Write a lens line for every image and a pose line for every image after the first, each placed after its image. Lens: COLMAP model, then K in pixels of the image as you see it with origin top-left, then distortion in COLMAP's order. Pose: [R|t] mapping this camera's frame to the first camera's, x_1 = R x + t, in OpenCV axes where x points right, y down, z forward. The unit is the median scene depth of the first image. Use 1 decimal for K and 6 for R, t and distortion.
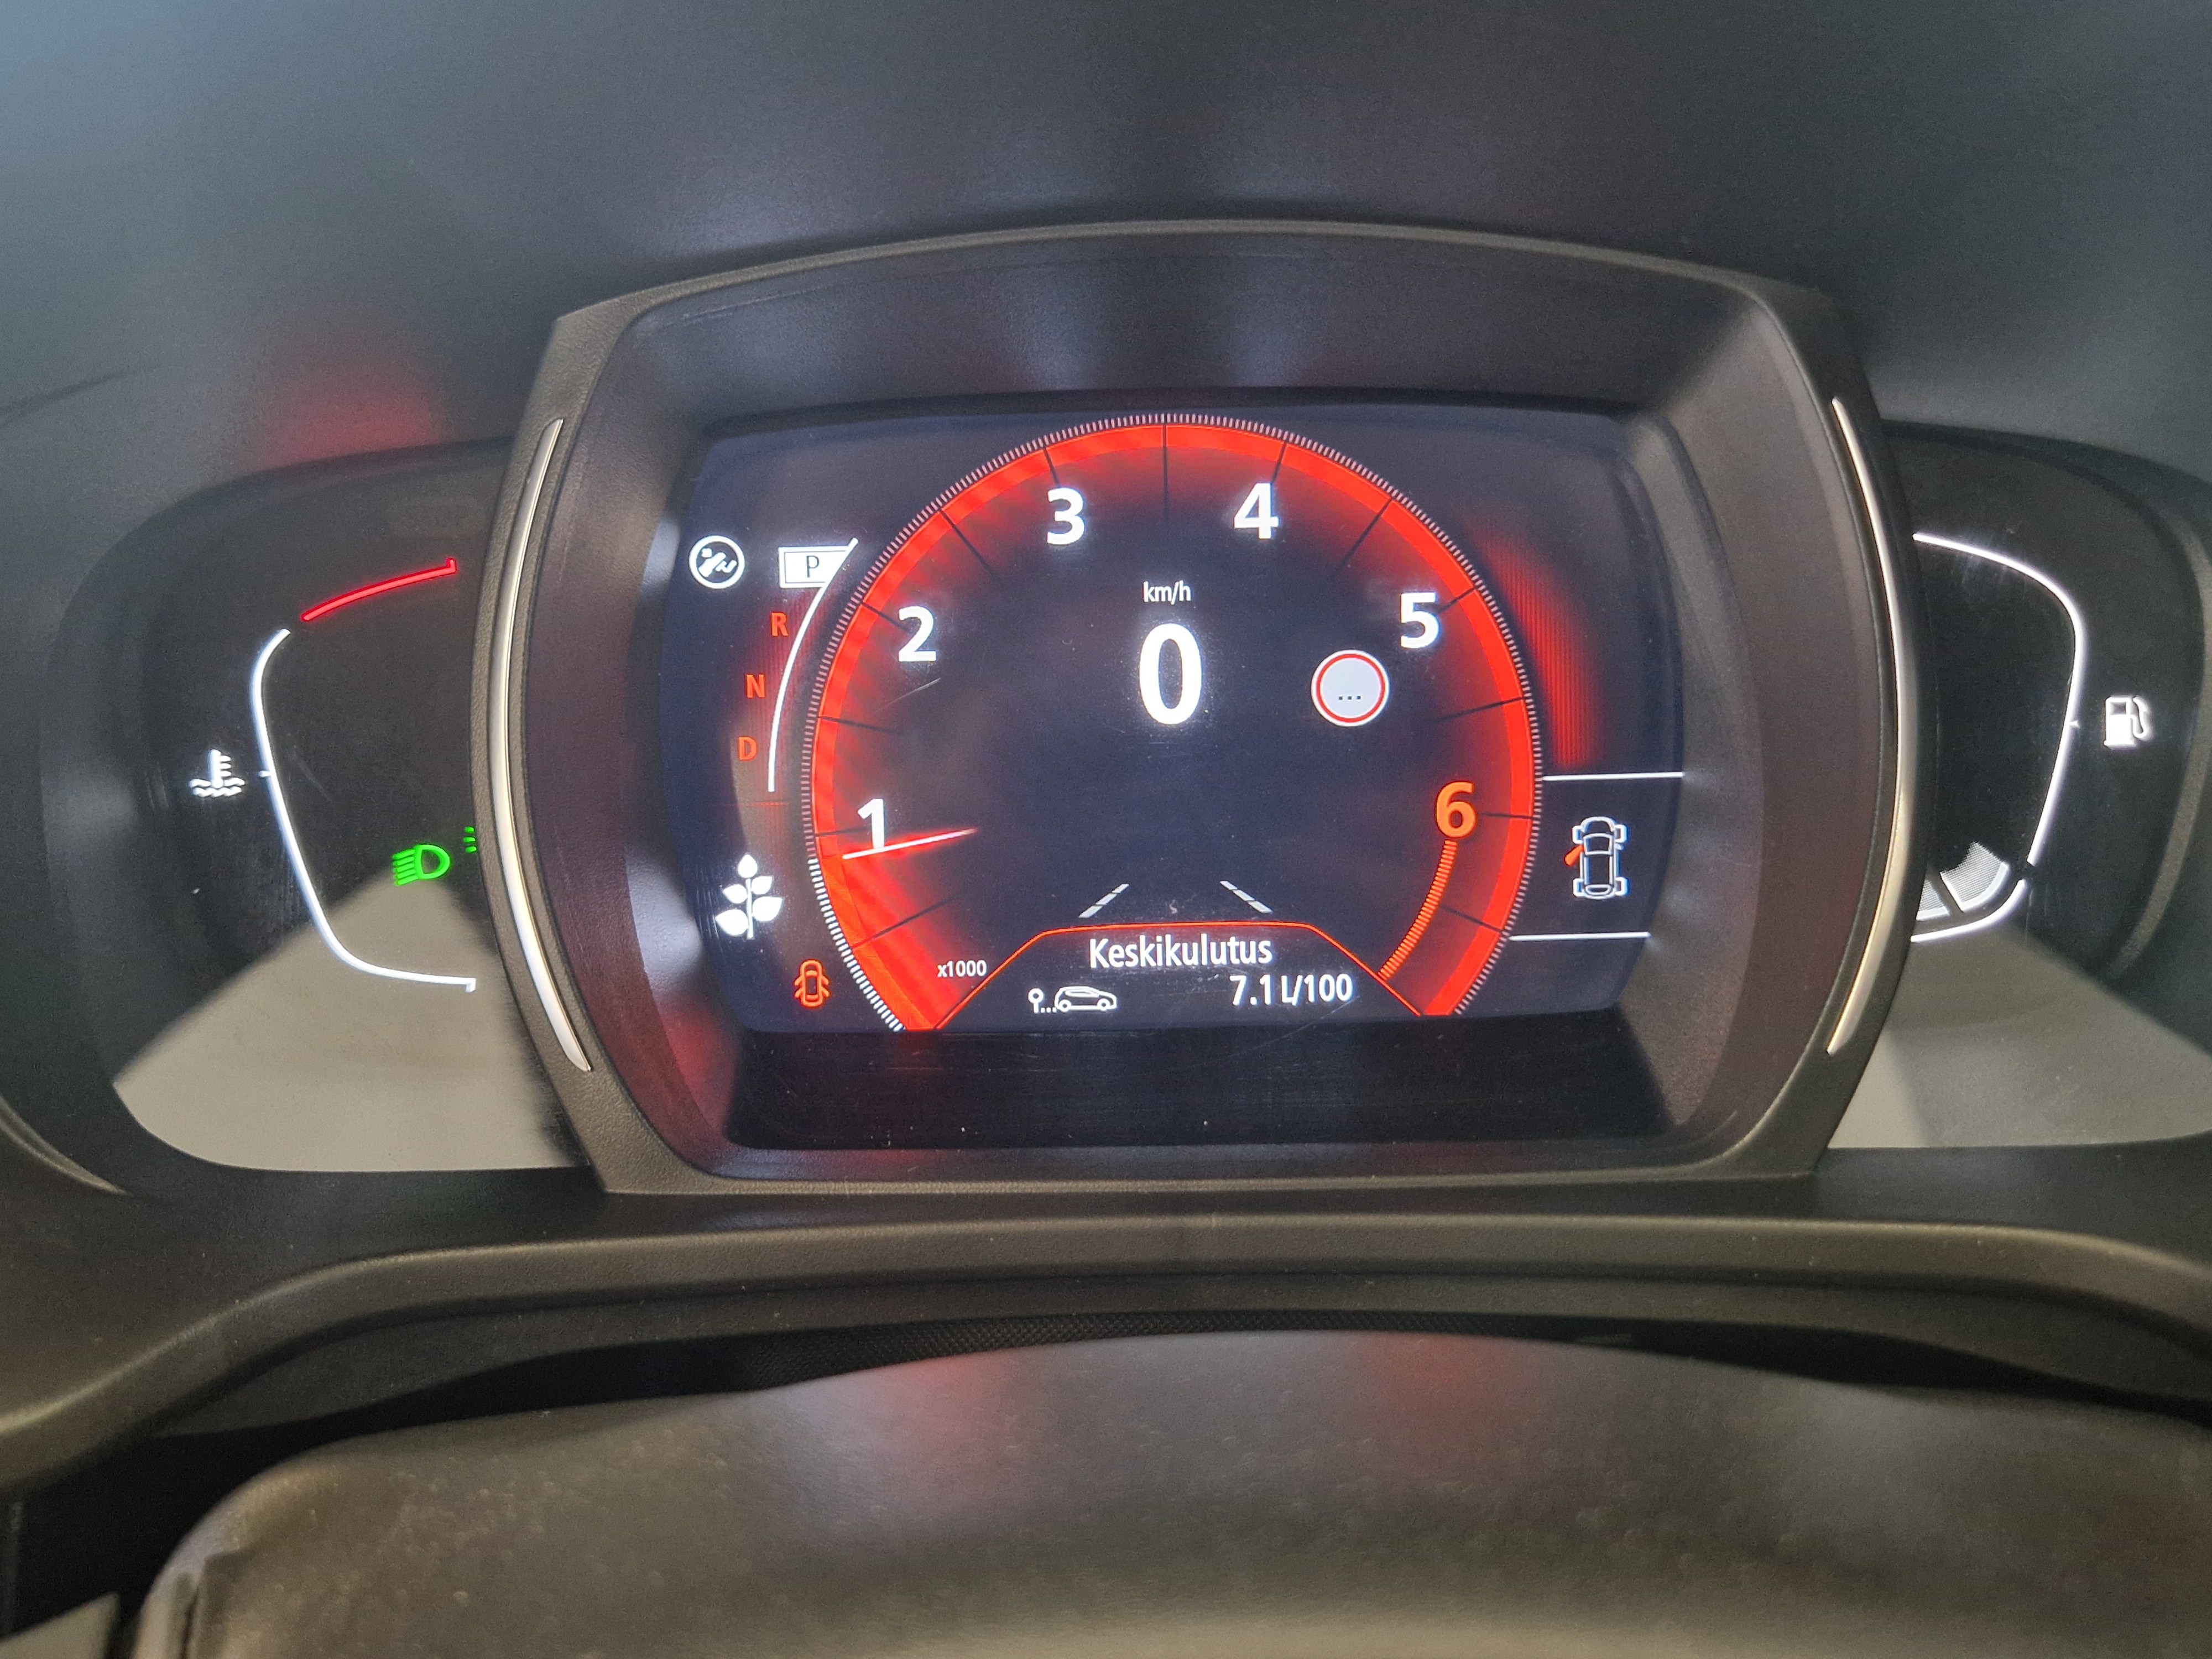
lens RADIAL K [[1849.0, 0, 1099.7], [0, 1849.0, 817.3], [0, 0, 1]] dist [0.036757, -0.034714]
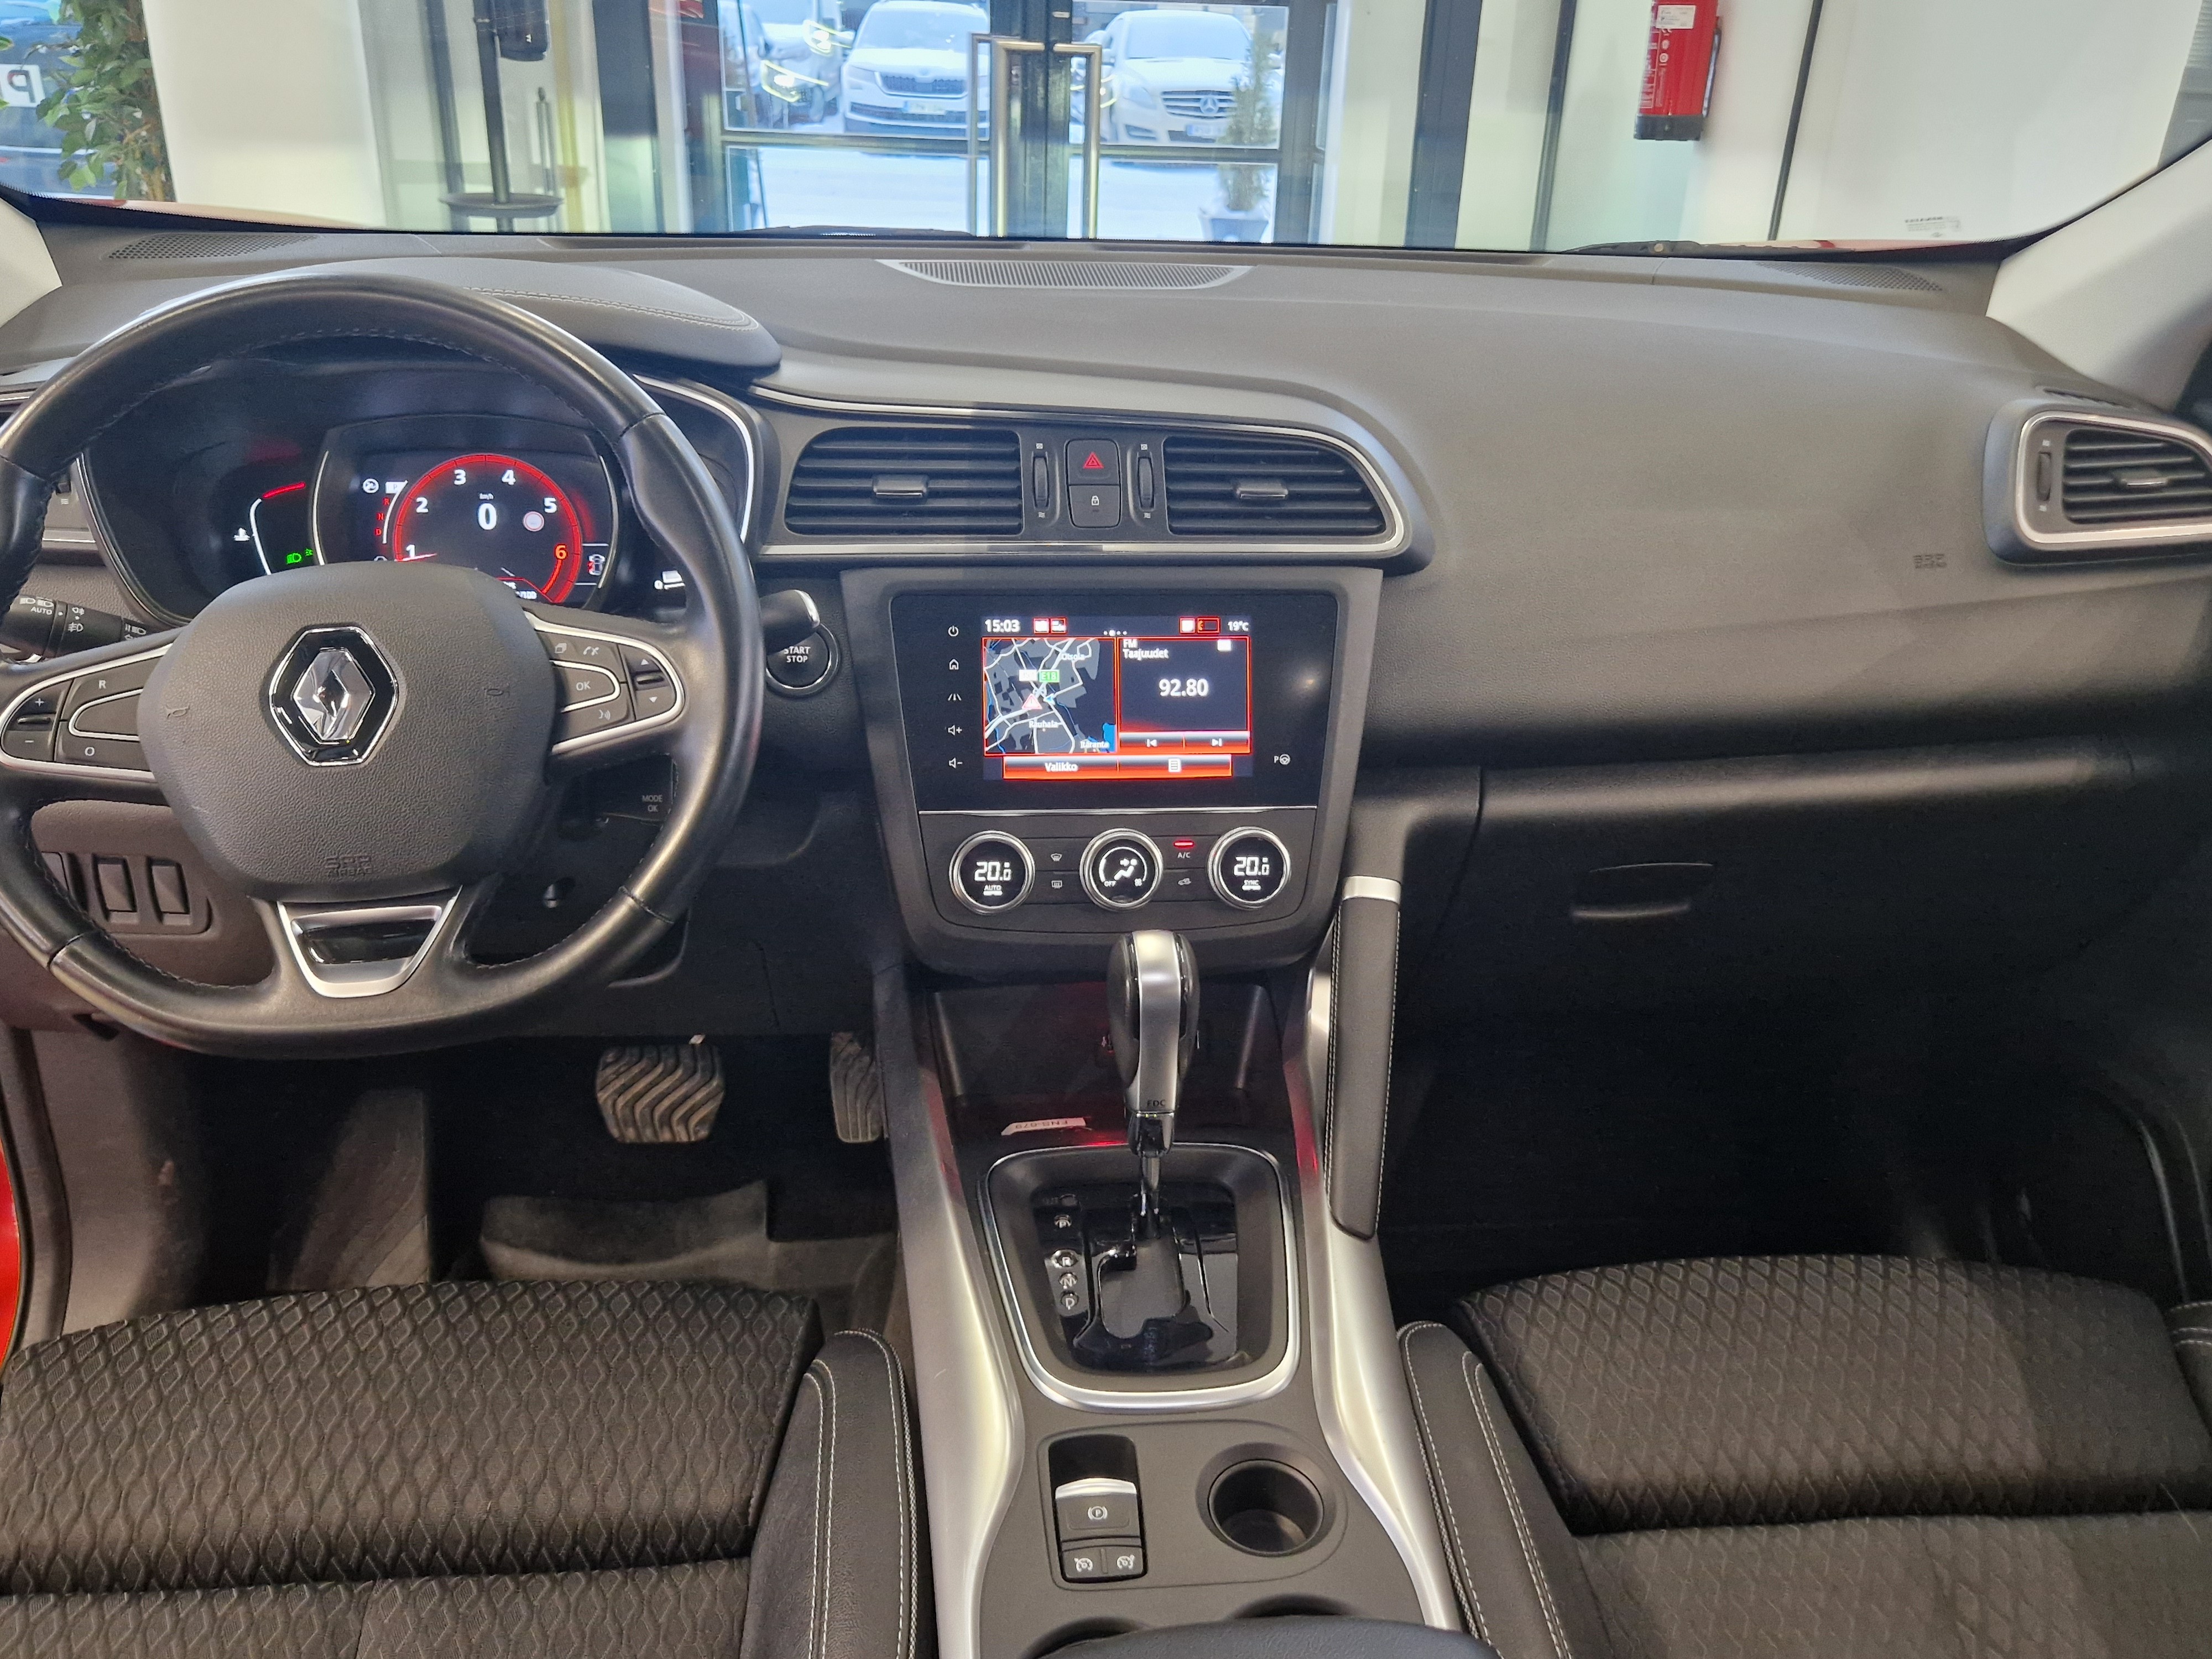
lens RADIAL K [[1849.0, 0, 1083.7], [0, 1849.0, 822.2], [0, 0, 1]] dist [0.036757, -0.034714]
pose [[0.993116, 0.003747, 0.117077, 0.857488], [-0.004527, 0.999969, 0.006398, 0.557561], [-0.117050, -0.006884, 0.993102, -3.180612]]
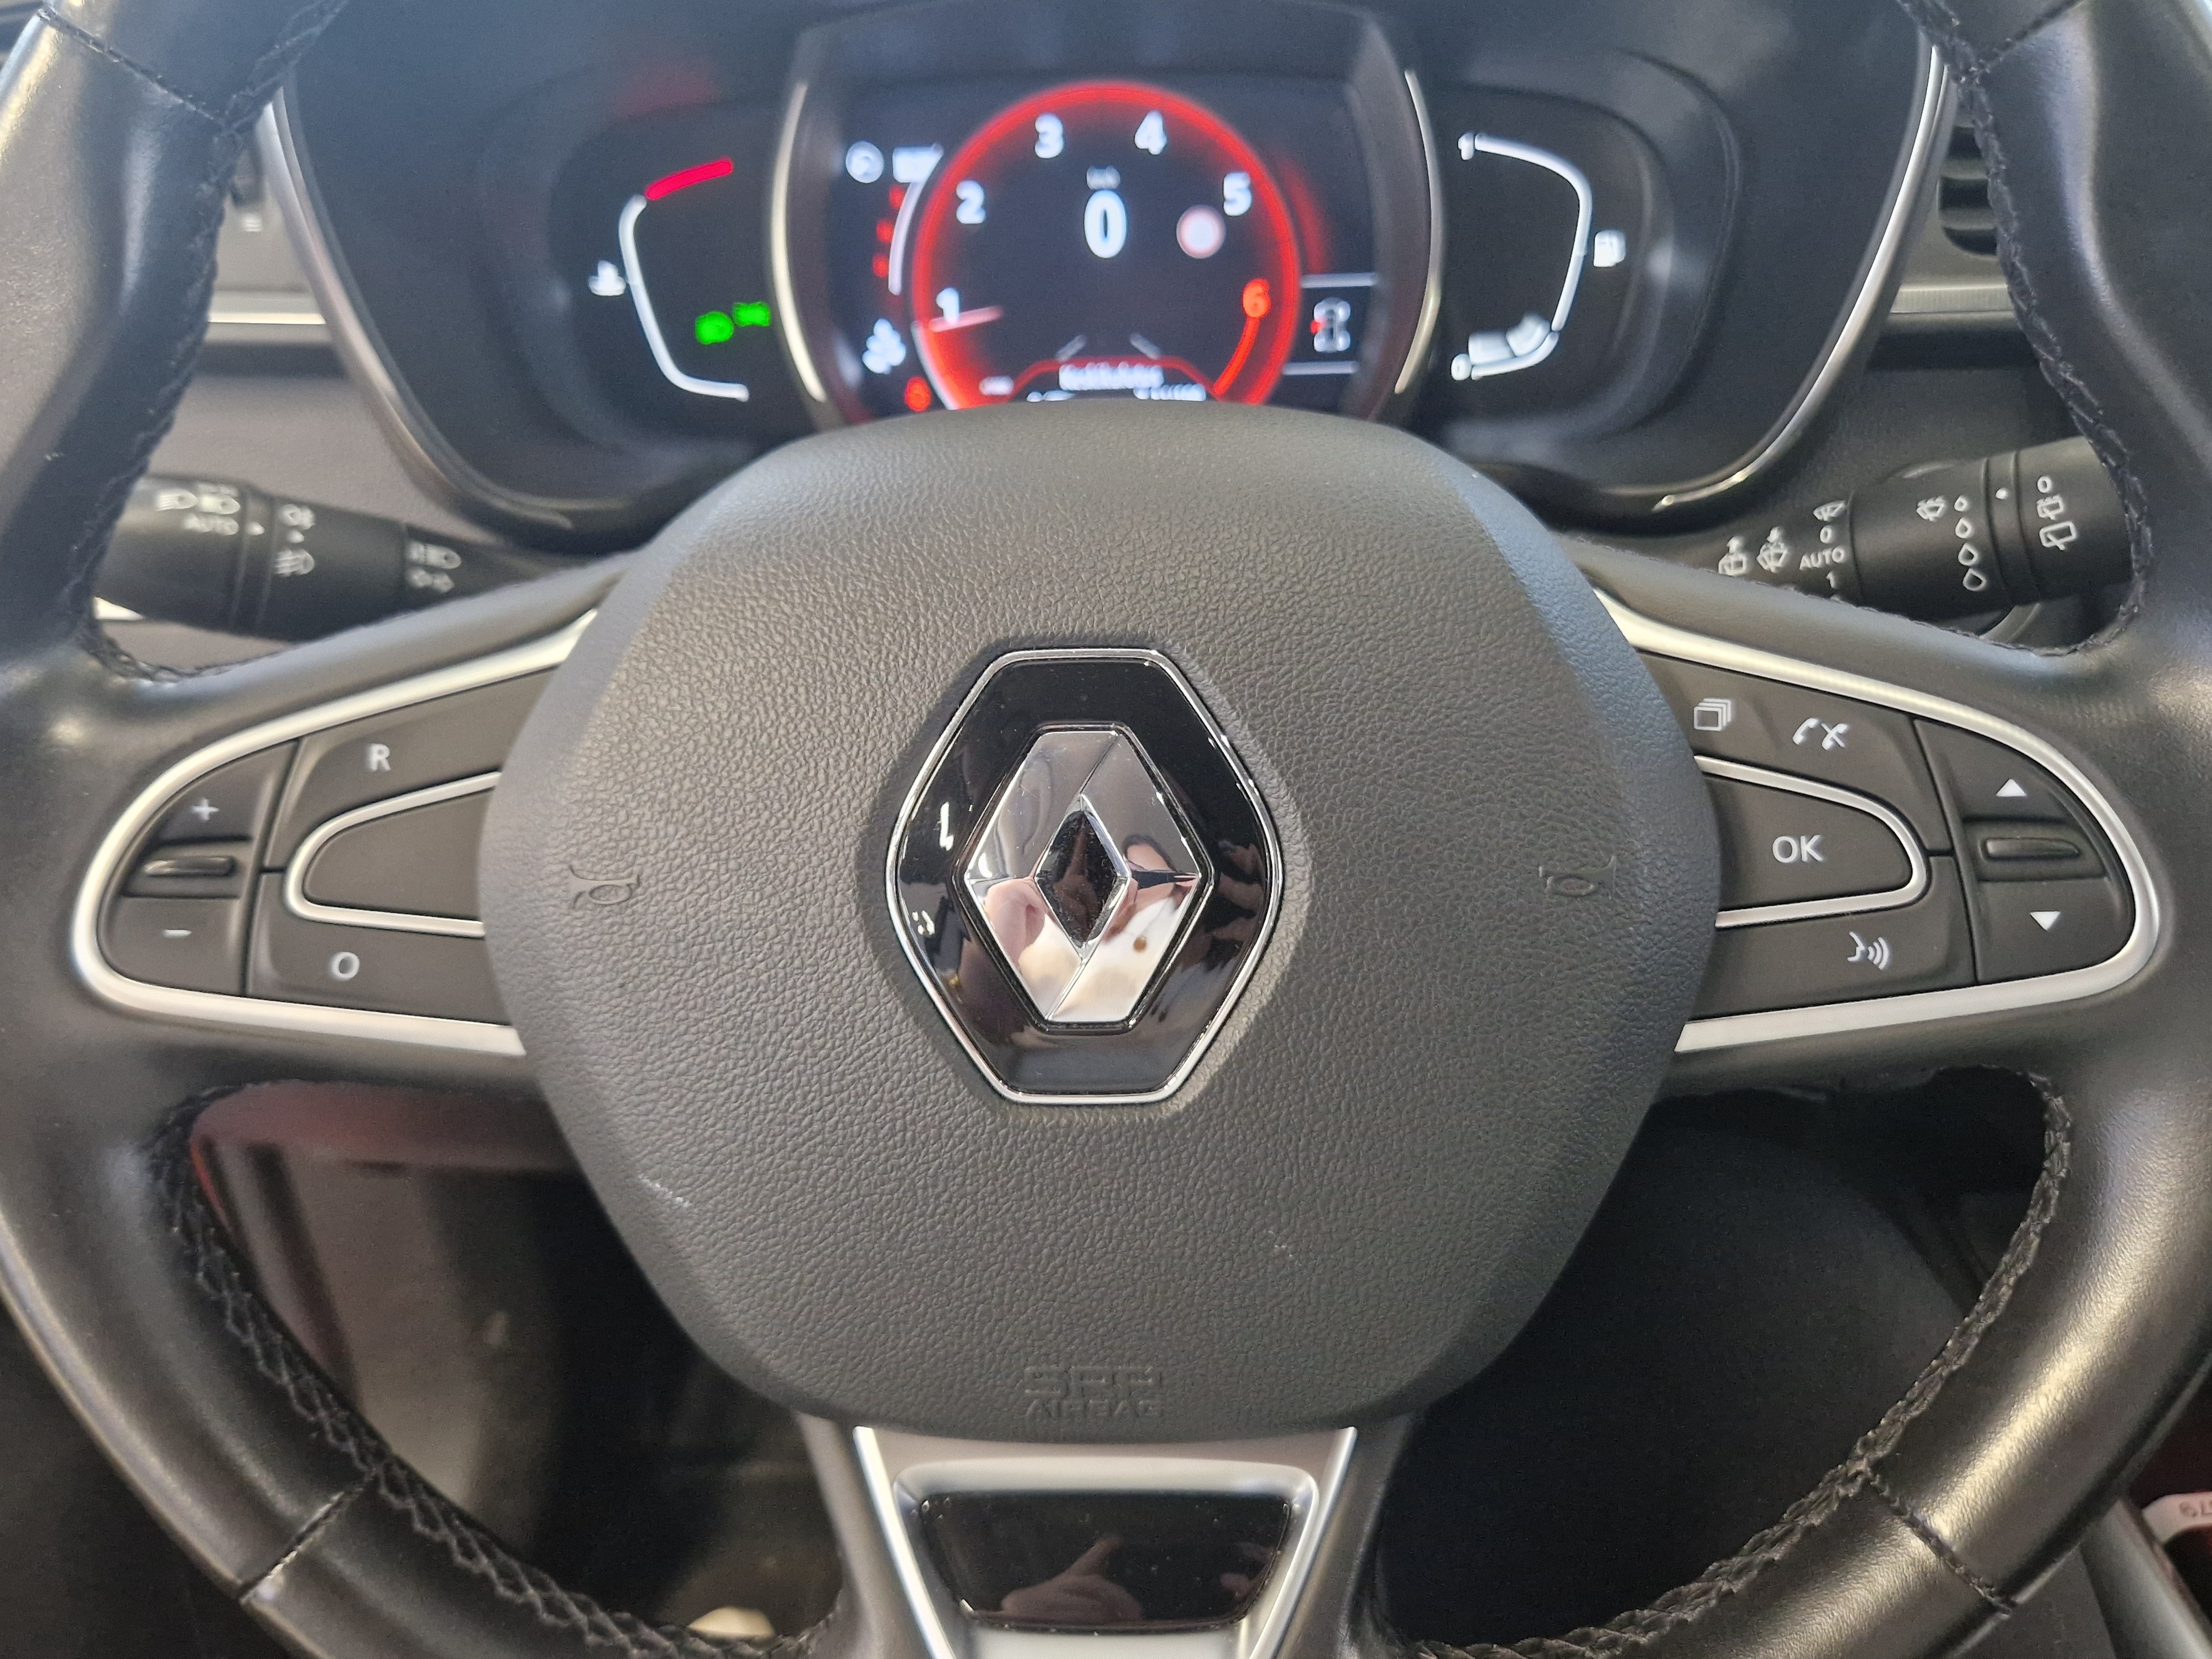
lens RADIAL K [[1849.0, 0, 1054.2], [0, 1849.0, 785.3], [0, 0, 1]] dist [0.036757, -0.034714]
pose [[0.999975, -0.000312, -0.007043, -0.000622], [0.001417, 0.987518, 0.157499, 0.188890], [0.006905, -0.157505, 0.987494, -0.960216]]
